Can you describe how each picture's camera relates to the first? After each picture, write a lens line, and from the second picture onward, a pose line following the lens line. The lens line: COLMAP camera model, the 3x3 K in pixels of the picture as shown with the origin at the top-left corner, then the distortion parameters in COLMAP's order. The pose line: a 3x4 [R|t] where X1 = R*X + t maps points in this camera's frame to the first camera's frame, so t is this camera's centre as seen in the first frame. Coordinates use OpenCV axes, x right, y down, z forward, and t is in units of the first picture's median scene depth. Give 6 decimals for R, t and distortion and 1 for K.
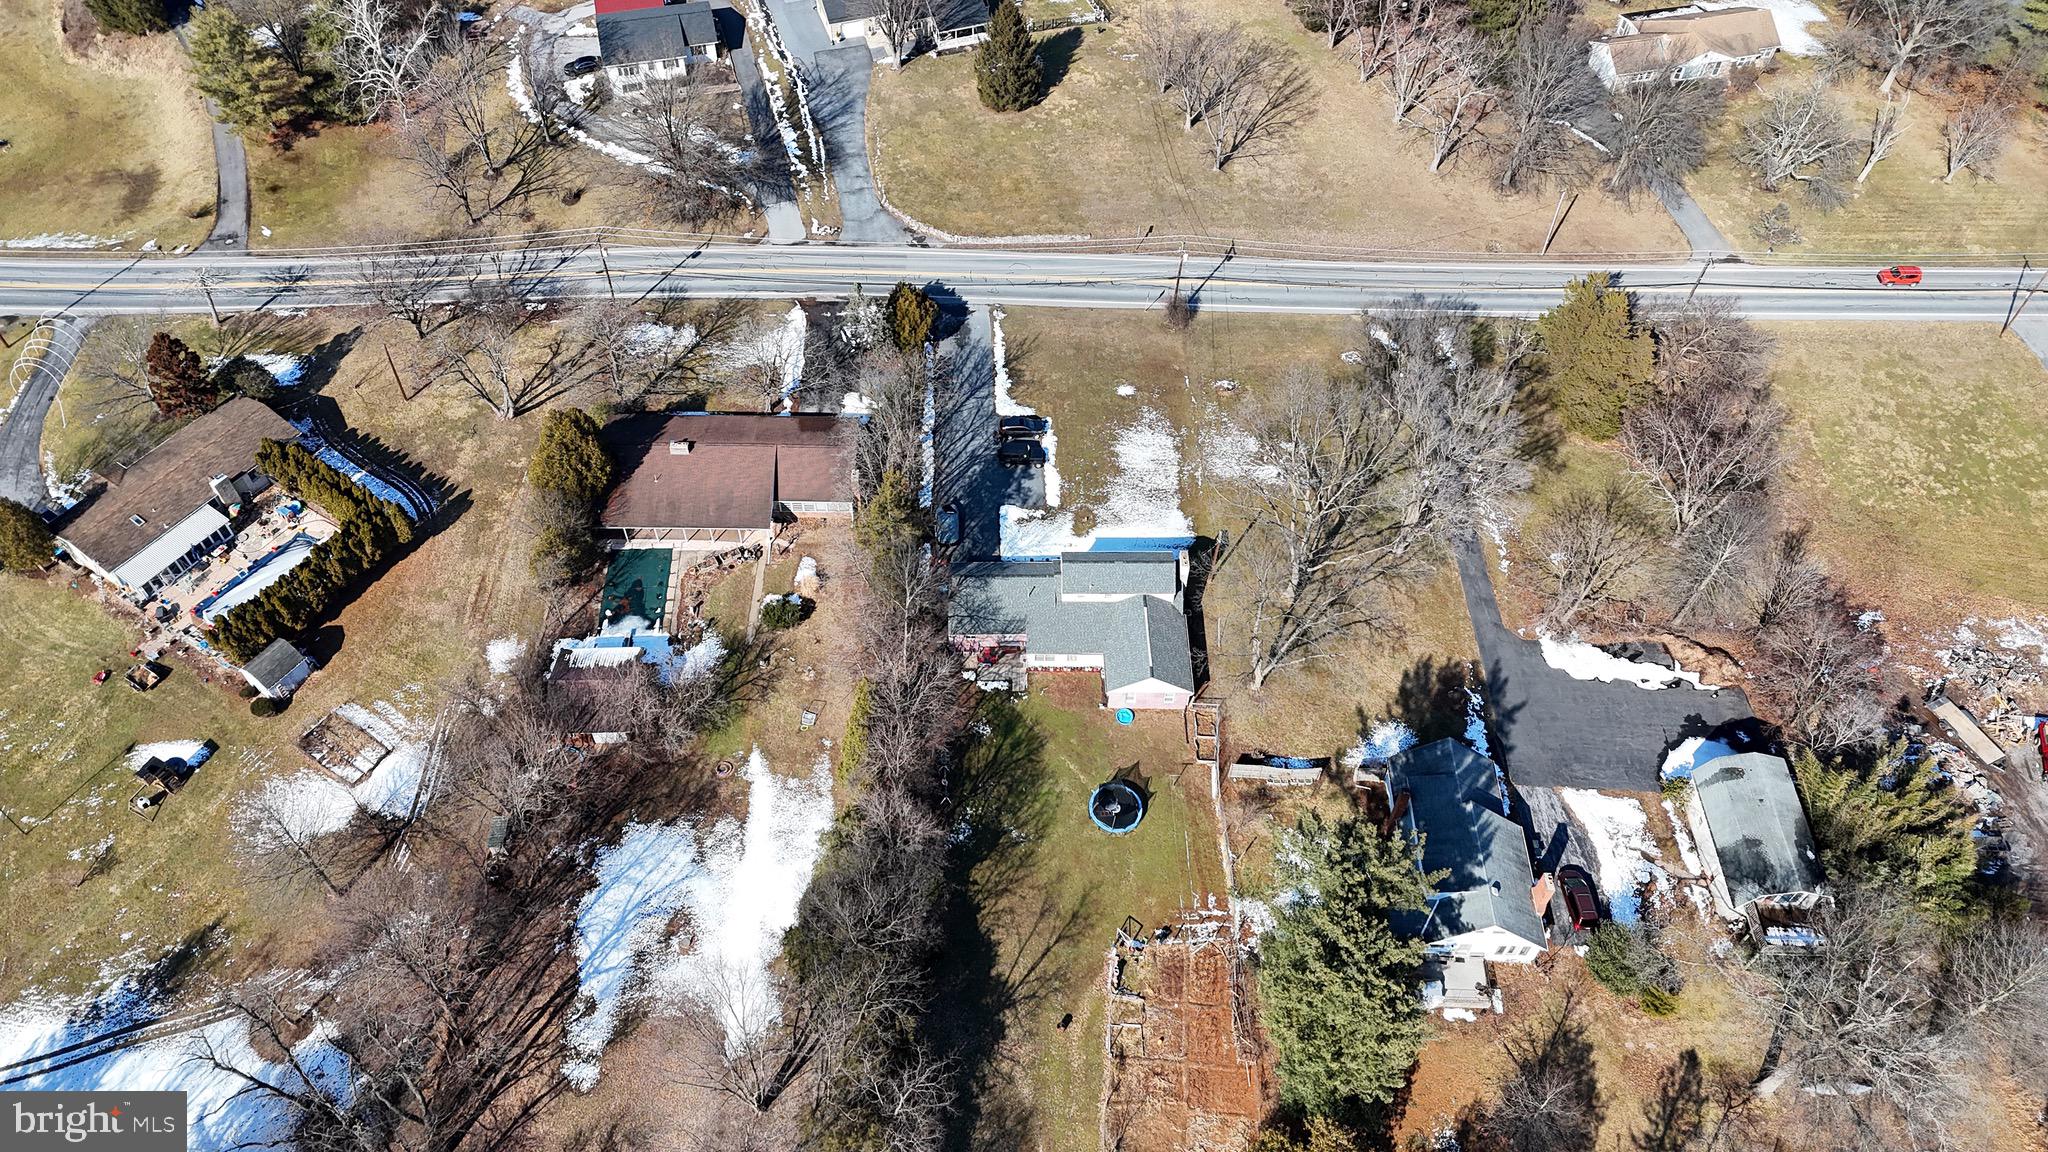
lens RADIAL K [[1498.5, 0, 1018.5], [0, 1498.5, 578.8], [0, 0, 1]] dist [0.087388, -0.093583]
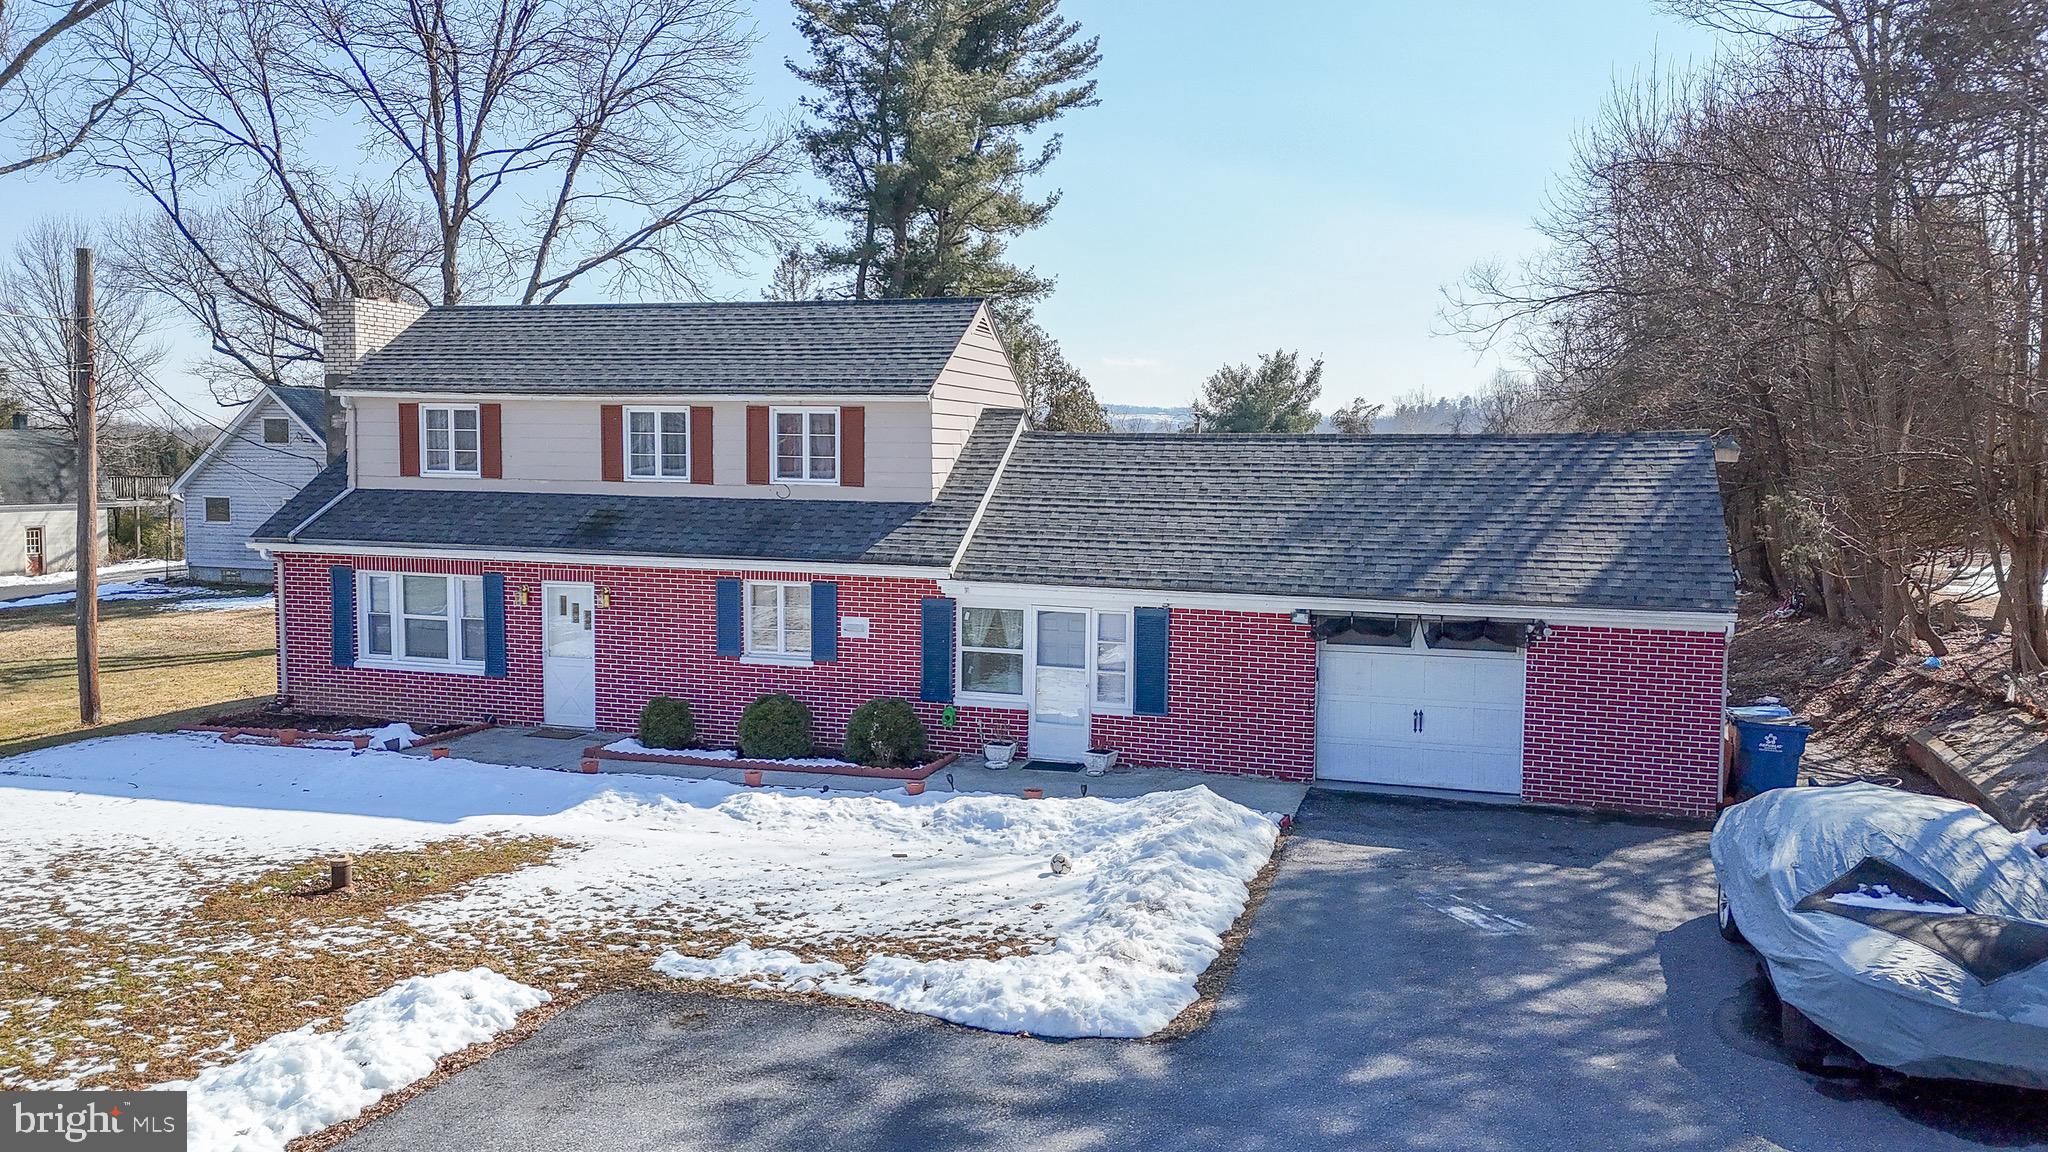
lens RADIAL K [[1498.5, 0, 1018.5], [0, 1498.5, 578.8], [0, 0, 1]] dist [0.087388, -0.093583]
pose [[-0.947293, -0.048557, 0.316666, -0.029990], [0.238495, 0.553089, 0.798256, -0.131939], [-0.213905, 0.831706, -0.512357, 1.134730]]
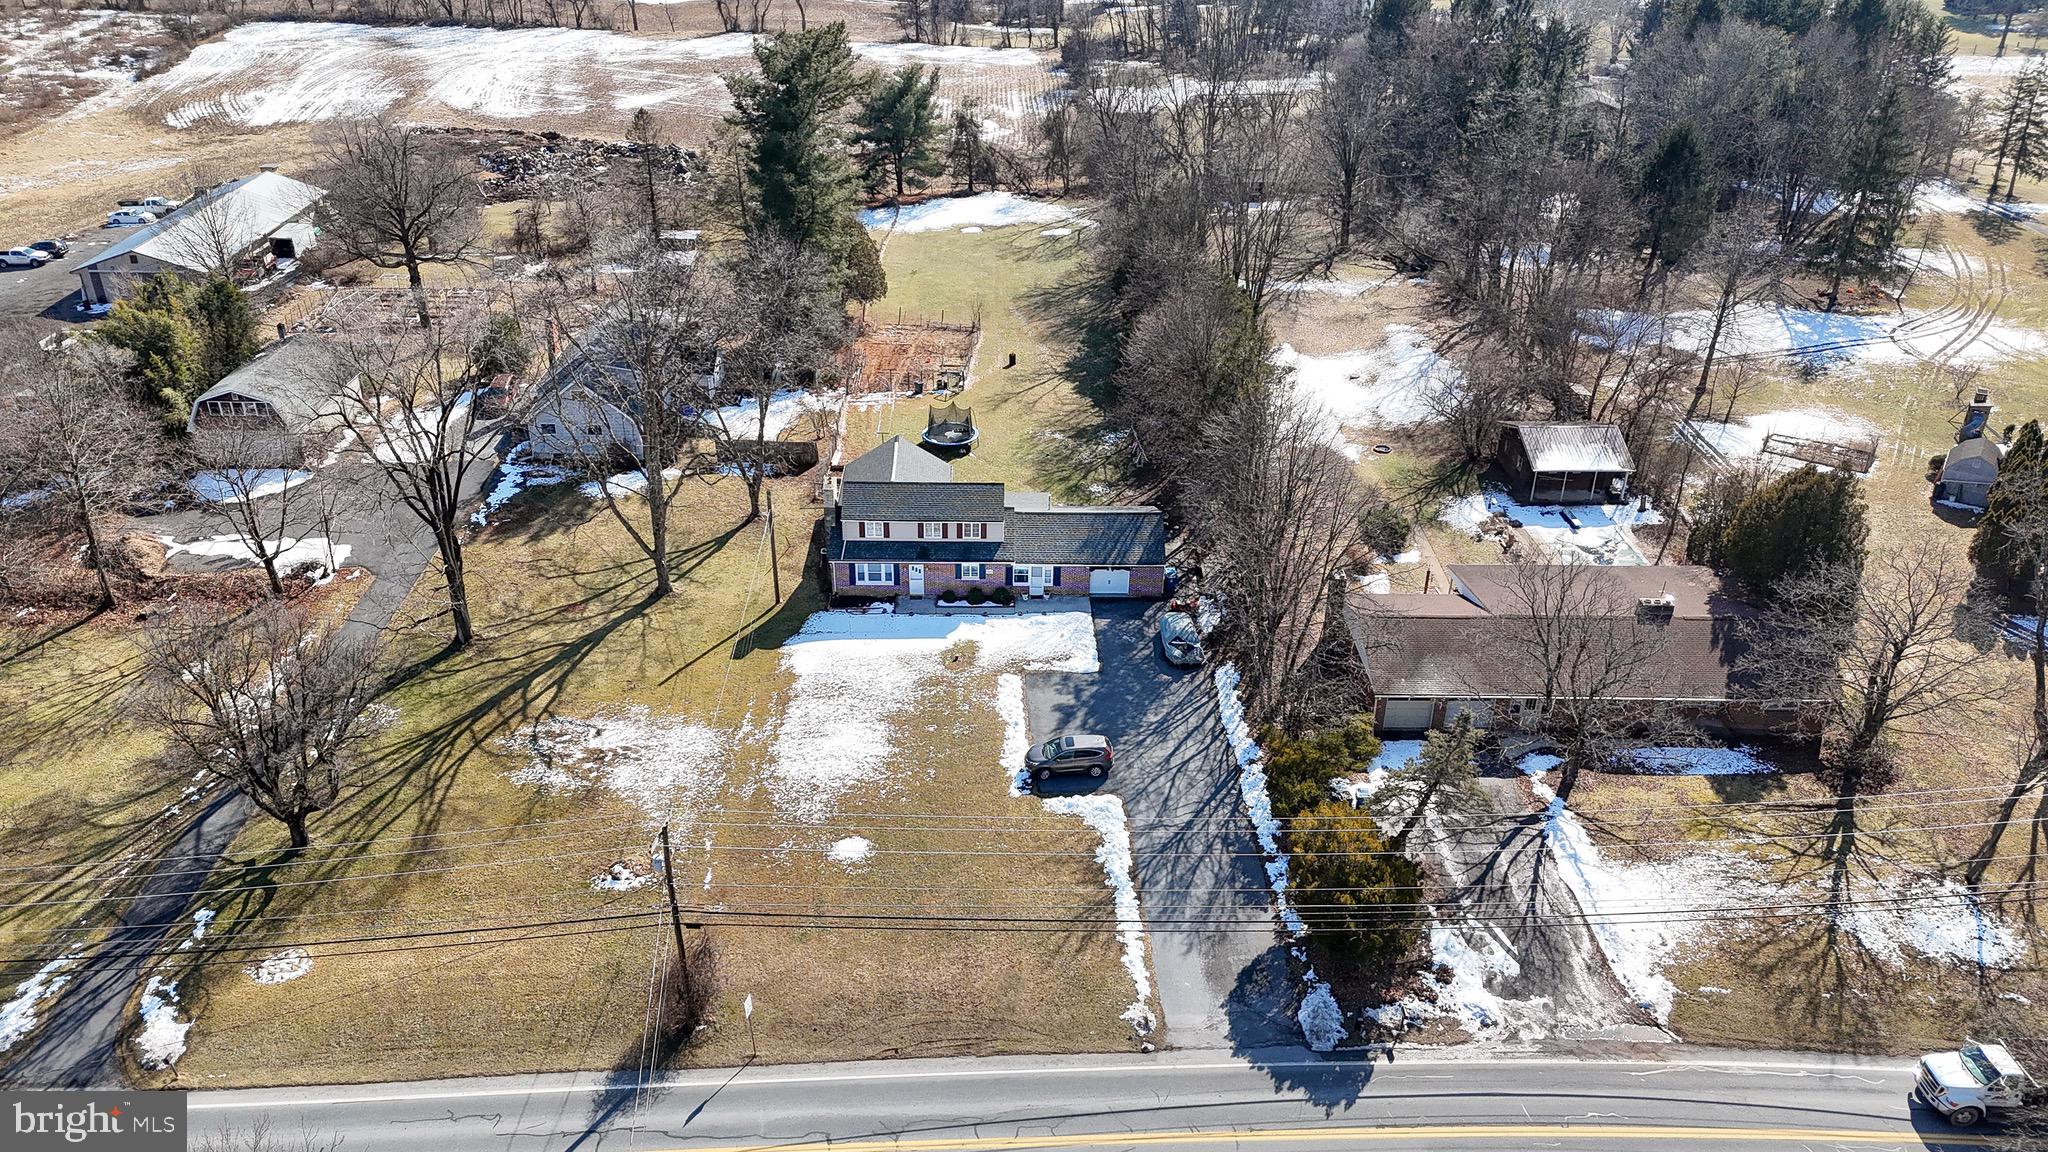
lens RADIAL K [[1498.5, 0, 1018.5], [0, 1498.5, 578.8], [0, 0, 1]] dist [0.087388, -0.093583]
pose [[-0.999664, -0.020989, -0.015218, 0.033259], [-0.018193, 0.149734, 0.988559, -0.715554], [-0.018470, 0.988504, -0.150065, 1.172306]]
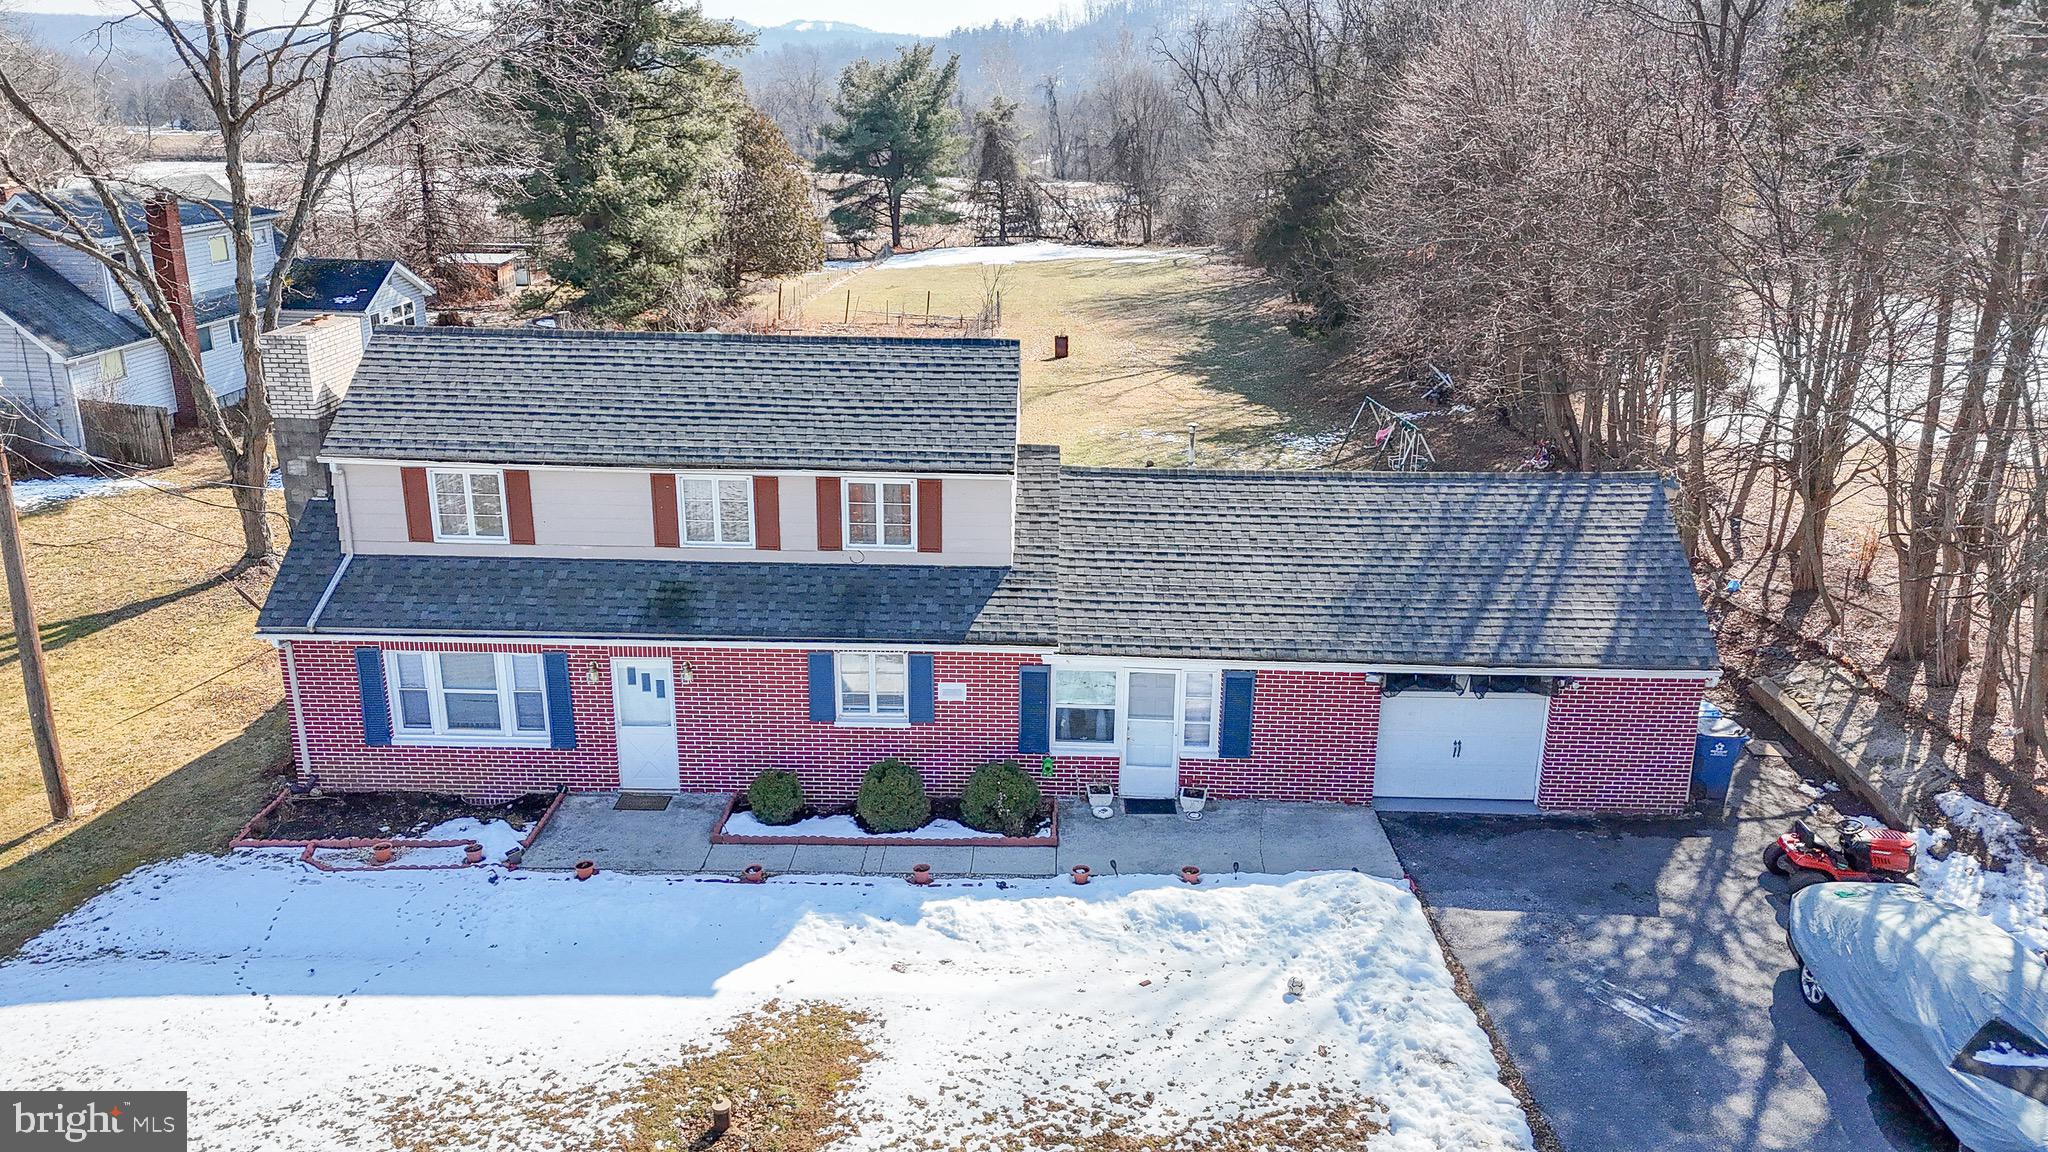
lens RADIAL K [[1498.5, 0, 1018.5], [0, 1498.5, 578.8], [0, 0, 1]] dist [0.087388, -0.093583]
pose [[-0.999187, -0.032487, 0.023871, 0.025238], [0.011690, 0.333194, 0.942786, -0.170816], [-0.038582, 0.942298, -0.332544, 1.105537]]
